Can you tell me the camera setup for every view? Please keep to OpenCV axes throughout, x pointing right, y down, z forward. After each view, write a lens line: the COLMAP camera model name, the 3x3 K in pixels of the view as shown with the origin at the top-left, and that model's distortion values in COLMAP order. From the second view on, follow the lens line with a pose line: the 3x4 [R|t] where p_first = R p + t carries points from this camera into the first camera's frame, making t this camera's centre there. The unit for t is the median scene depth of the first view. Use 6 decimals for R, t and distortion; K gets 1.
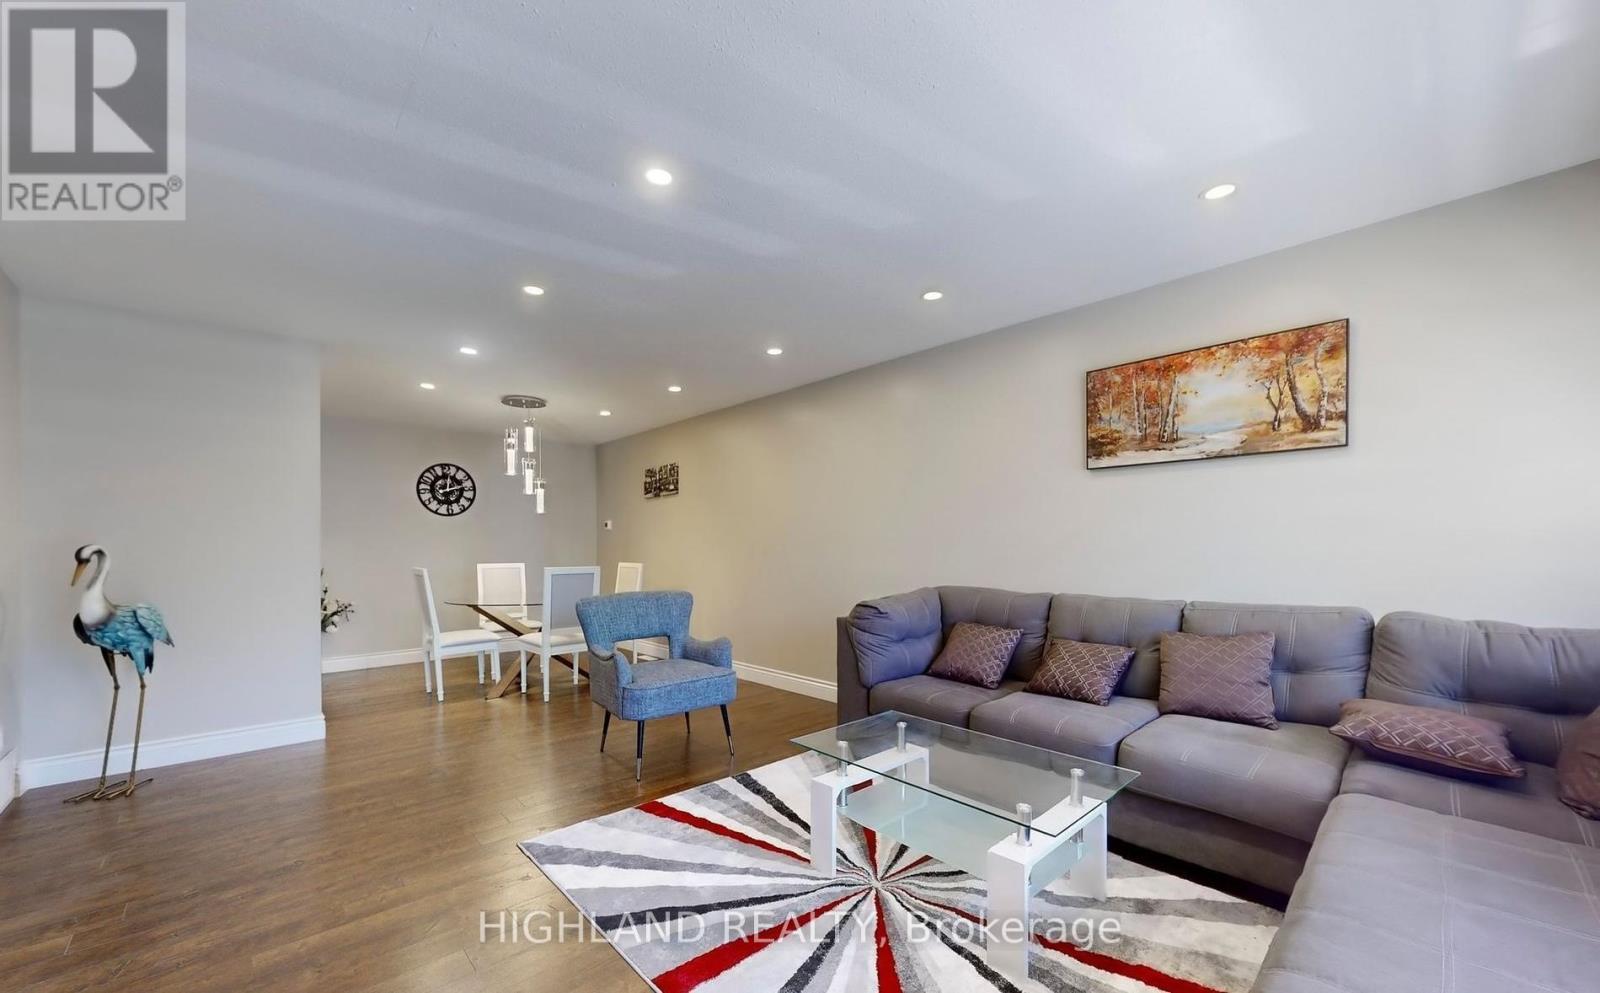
lens RADIAL K [[627.4, 0, 798.3], [0, 627.4, 537.1], [0, 0, 1]] dist [-0.000459, -0.000110]
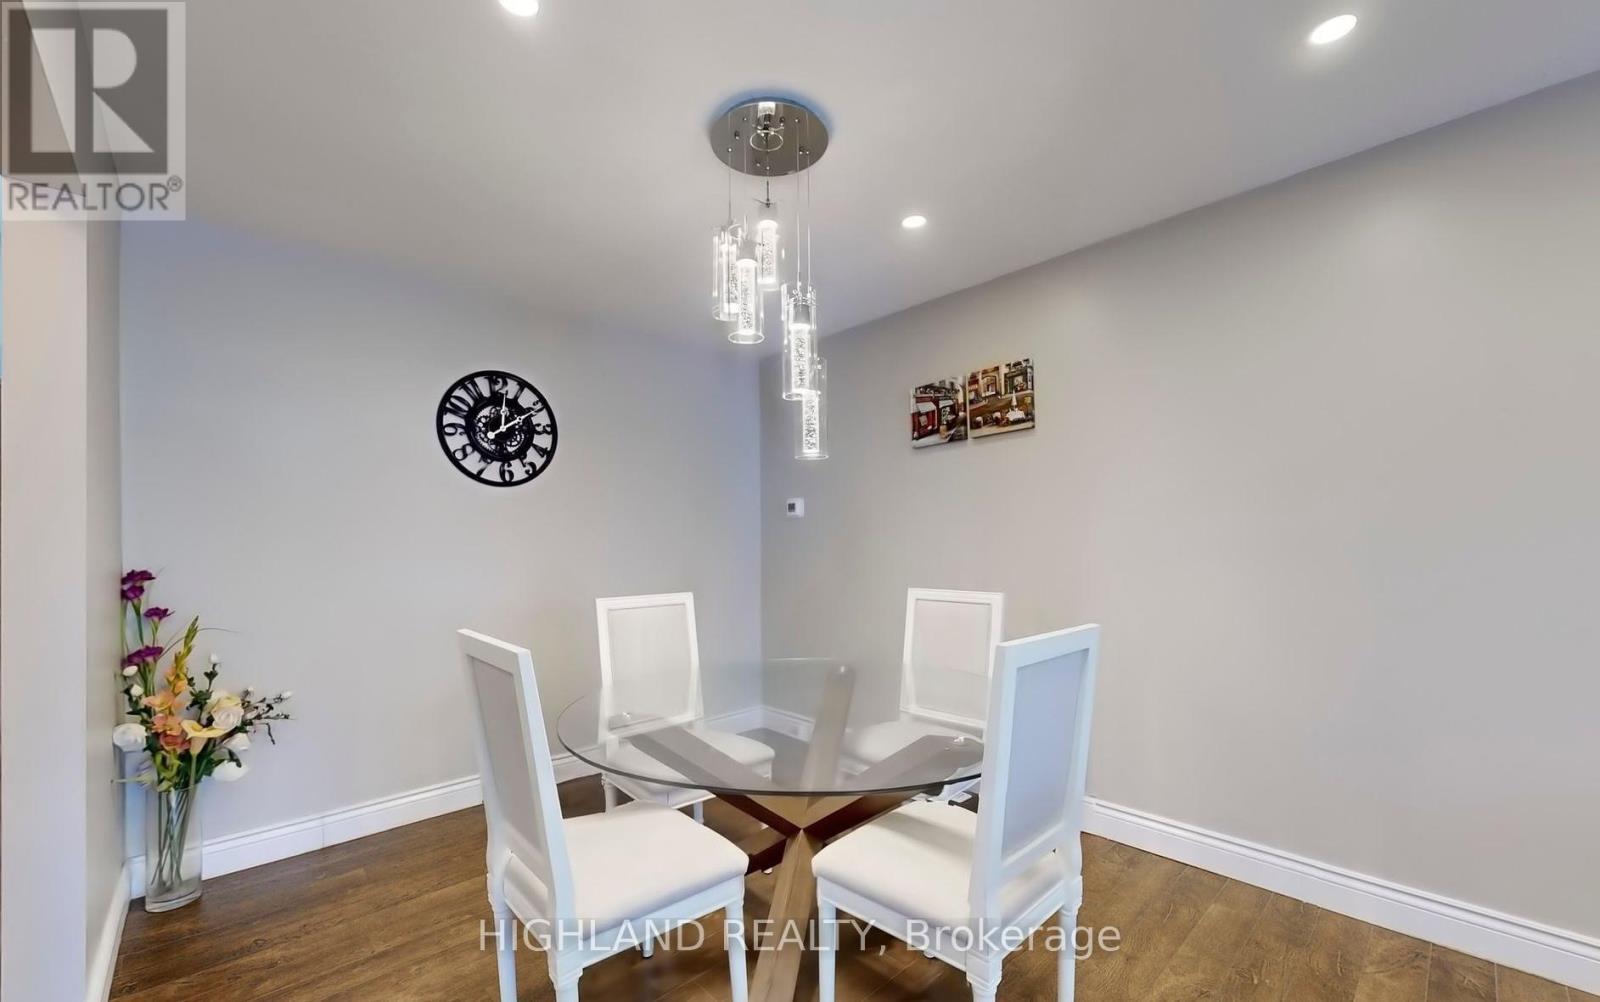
lens RADIAL K [[647.3, 0, 791.2], [0, 647.3, 536.8], [0, 0, 1]] dist [-0.012236, -0.000068]
pose [[0.999880, -0.003884, -0.015019, -0.341482], [0.003895, 0.999992, 0.000702, 0.004351], [0.015016, -0.000761, 0.999887, 0.531691]]
